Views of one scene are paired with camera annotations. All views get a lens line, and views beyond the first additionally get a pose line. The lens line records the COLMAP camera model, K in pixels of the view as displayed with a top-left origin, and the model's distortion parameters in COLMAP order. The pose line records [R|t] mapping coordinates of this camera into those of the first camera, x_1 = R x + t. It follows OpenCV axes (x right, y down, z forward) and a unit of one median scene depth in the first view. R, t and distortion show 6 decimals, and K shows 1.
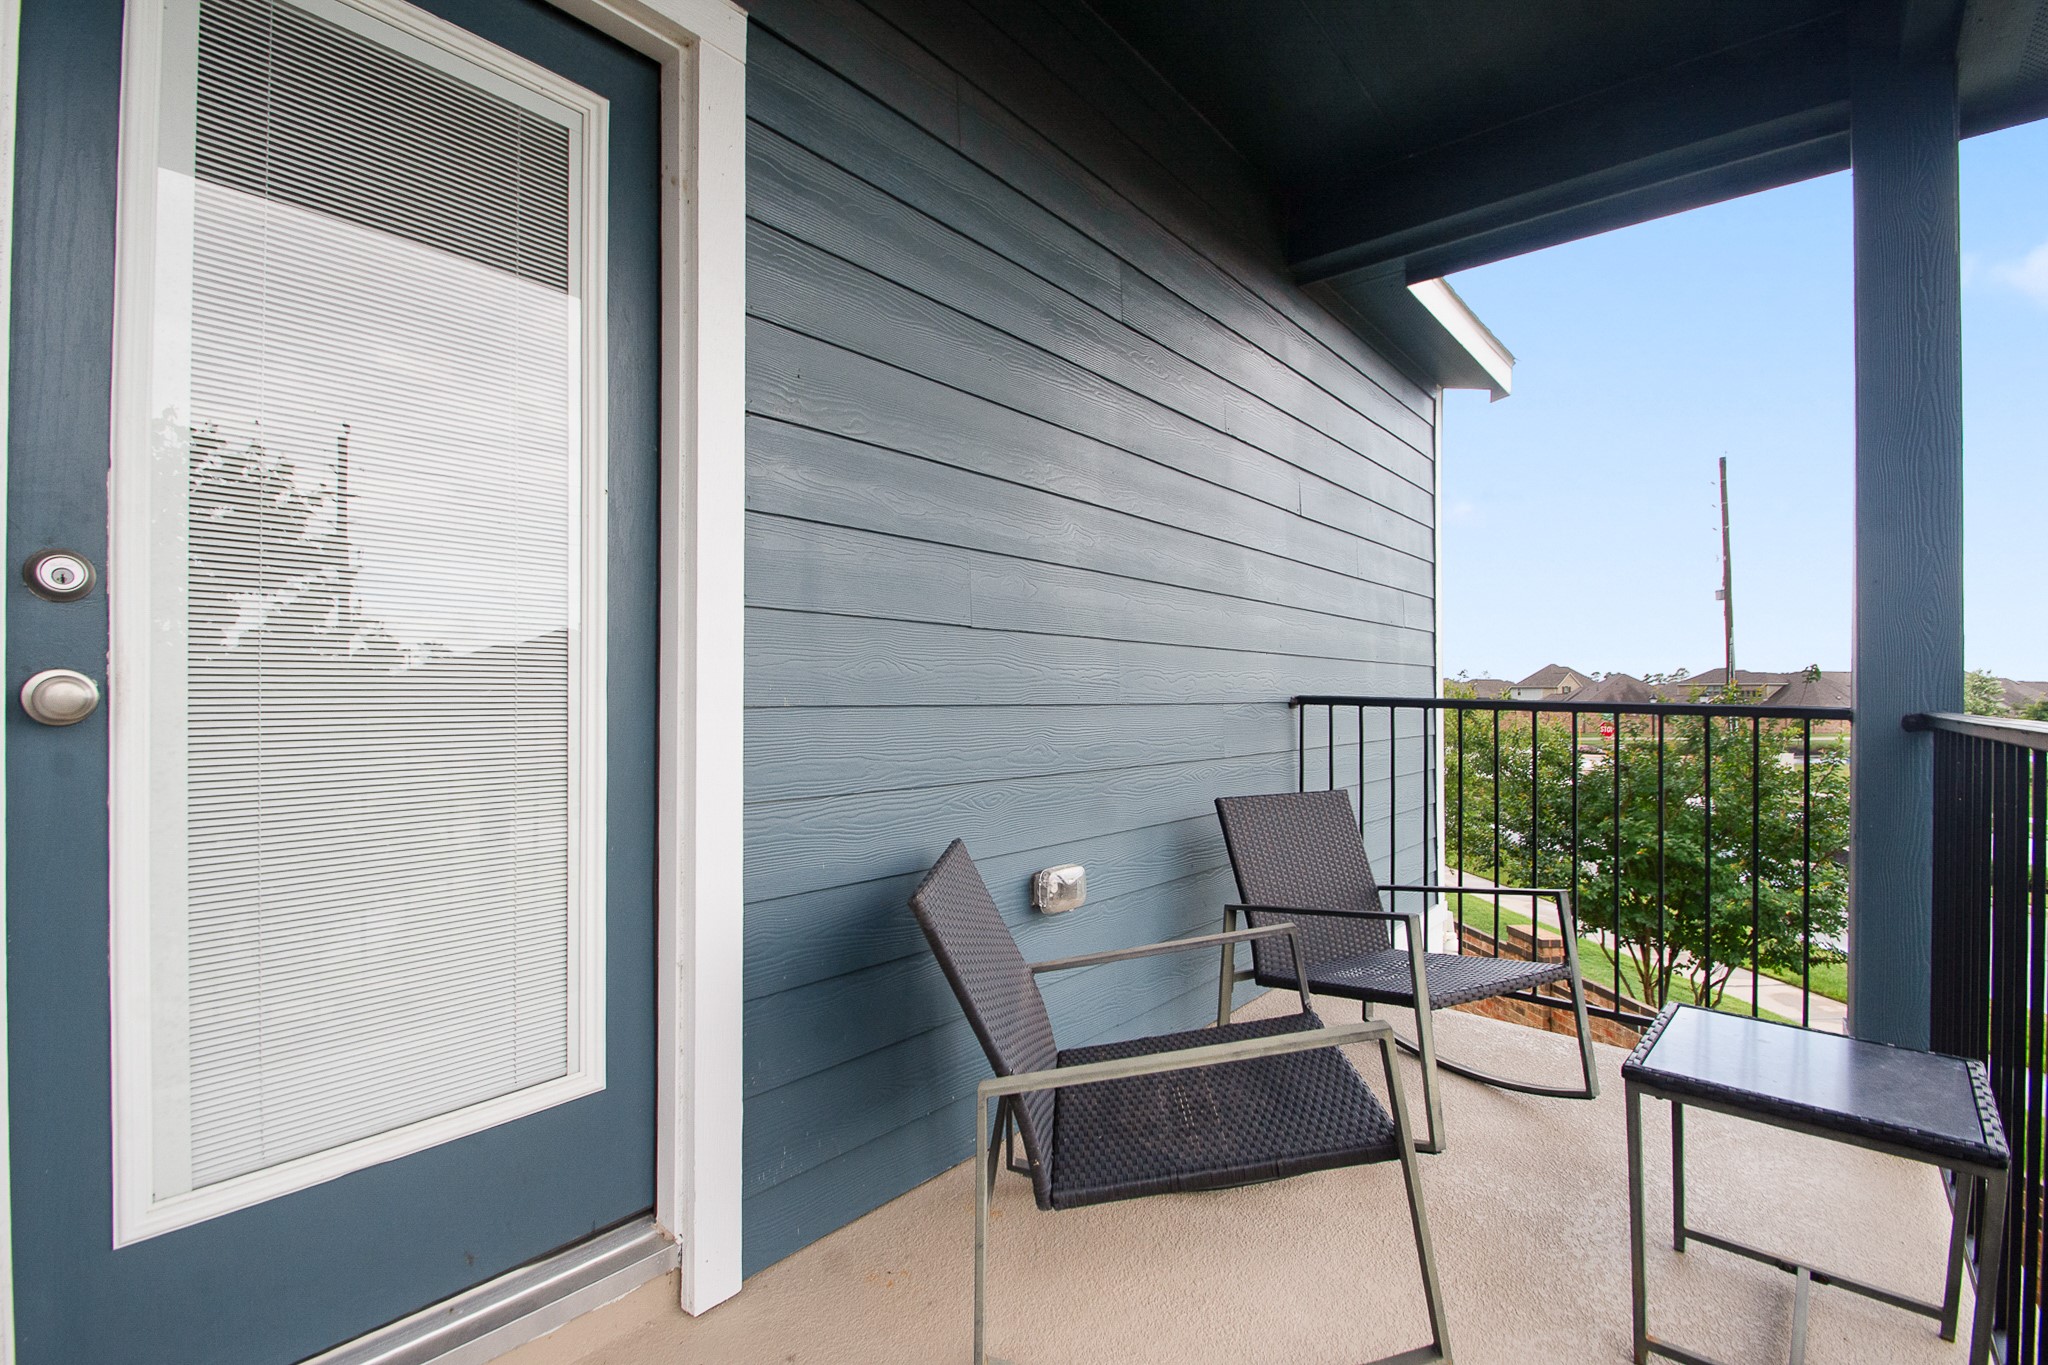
lens RADIAL K [[934.7, 0, 1014.9], [0, 934.7, 686.3], [0, 0, 1]] dist [-0.000652, -0.000116]
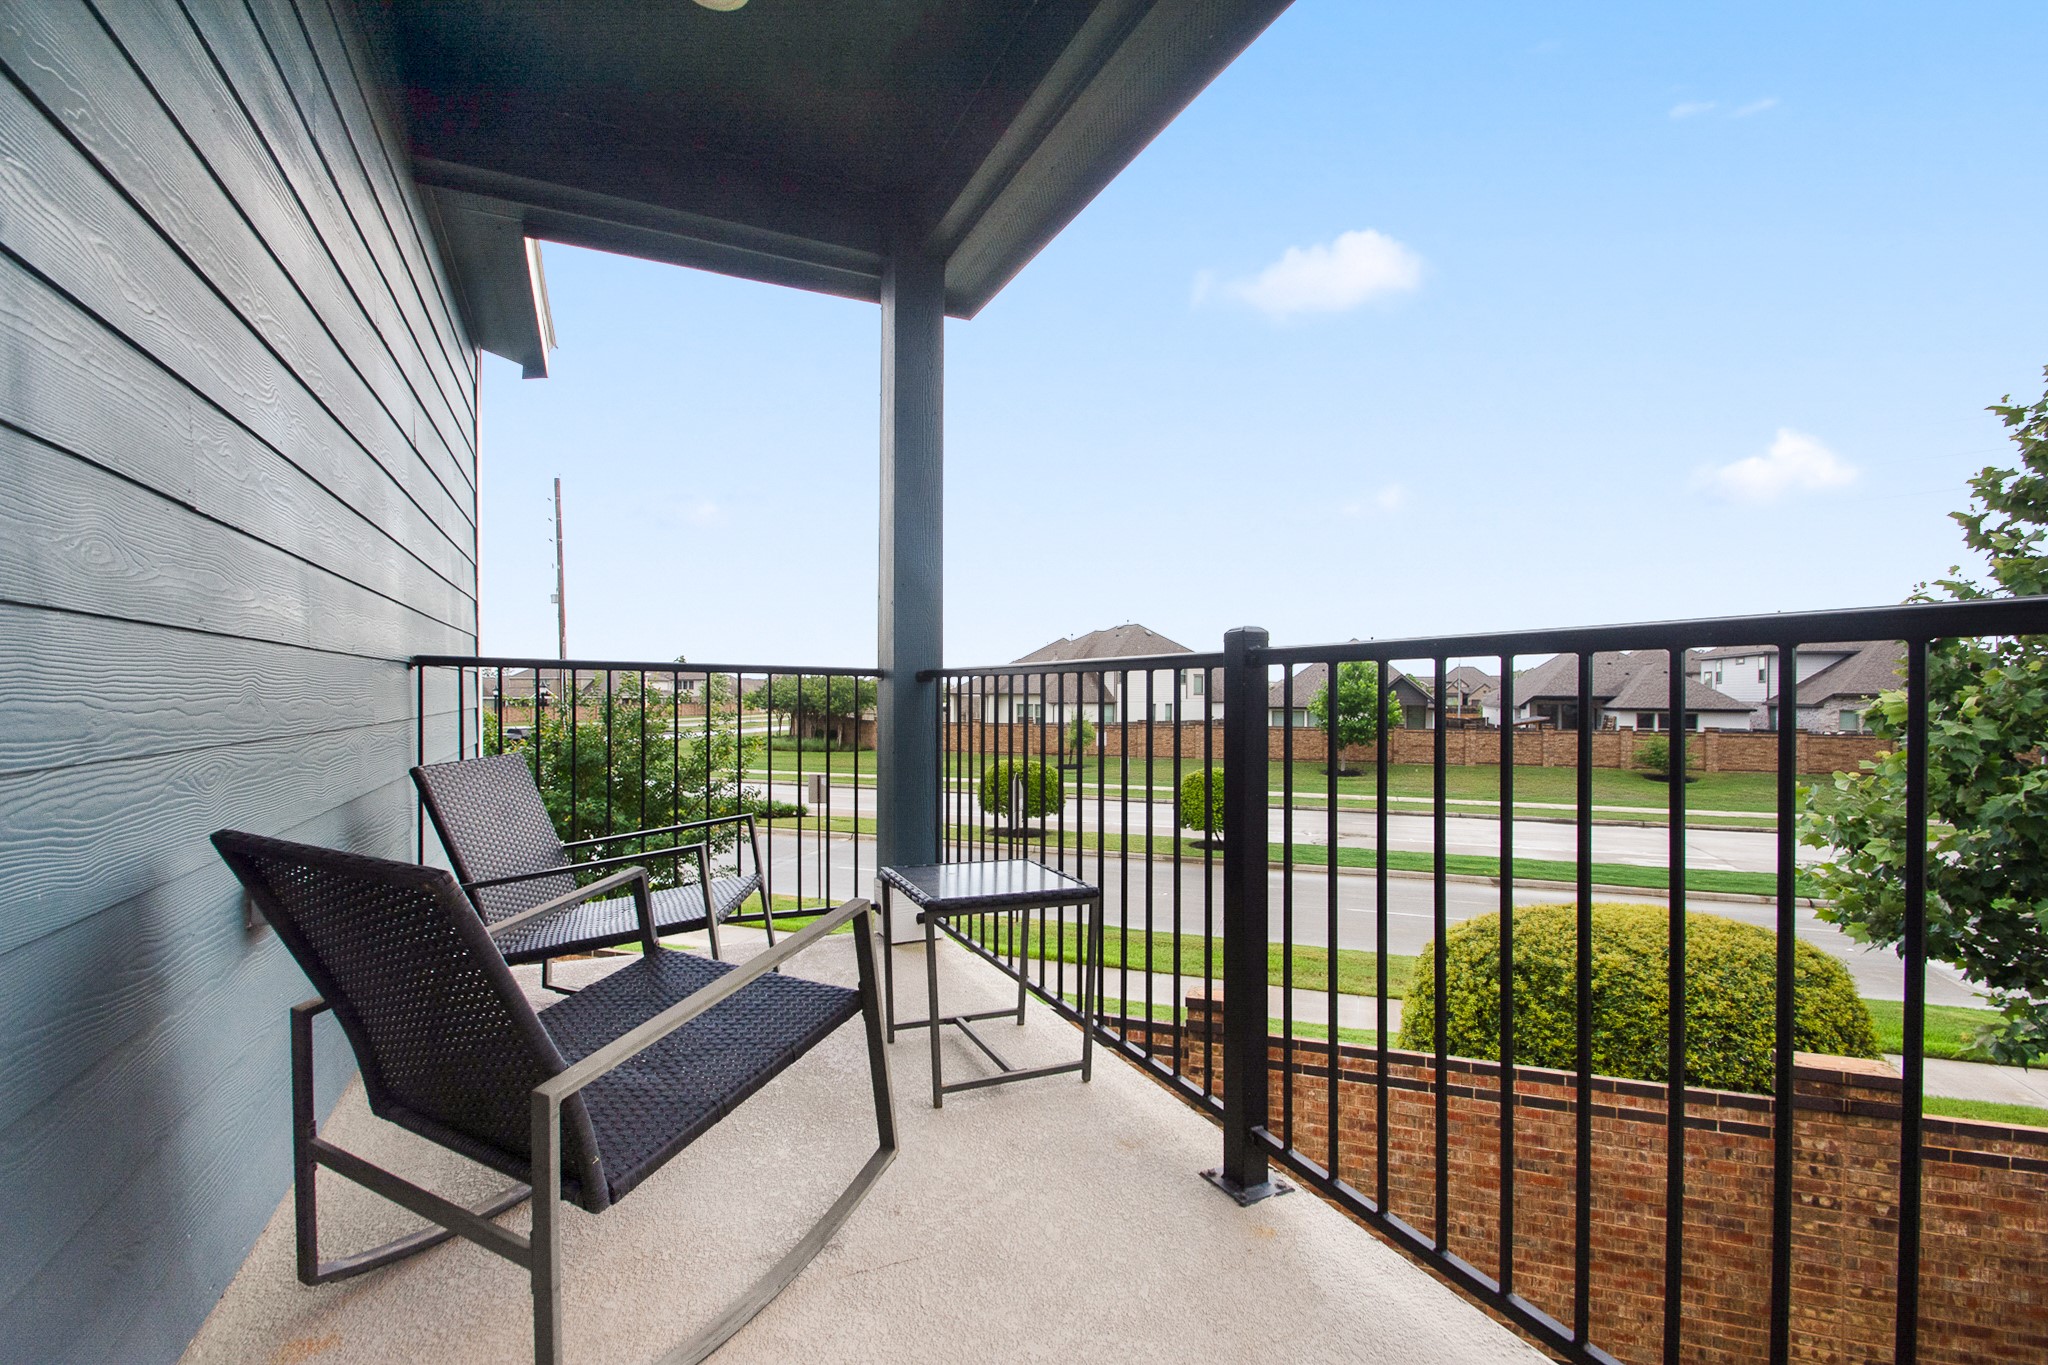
lens RADIAL K [[934.7, 0, 1016.5], [0, 934.7, 685.4], [0, 0, 1]] dist [-0.000652, -0.000116]
pose [[0.422021, -0.001076, 0.906586, -0.248140], [-0.000026, 0.999999, 0.001199, 0.036684], [-0.906586, -0.000530, 0.422020, 0.130368]]
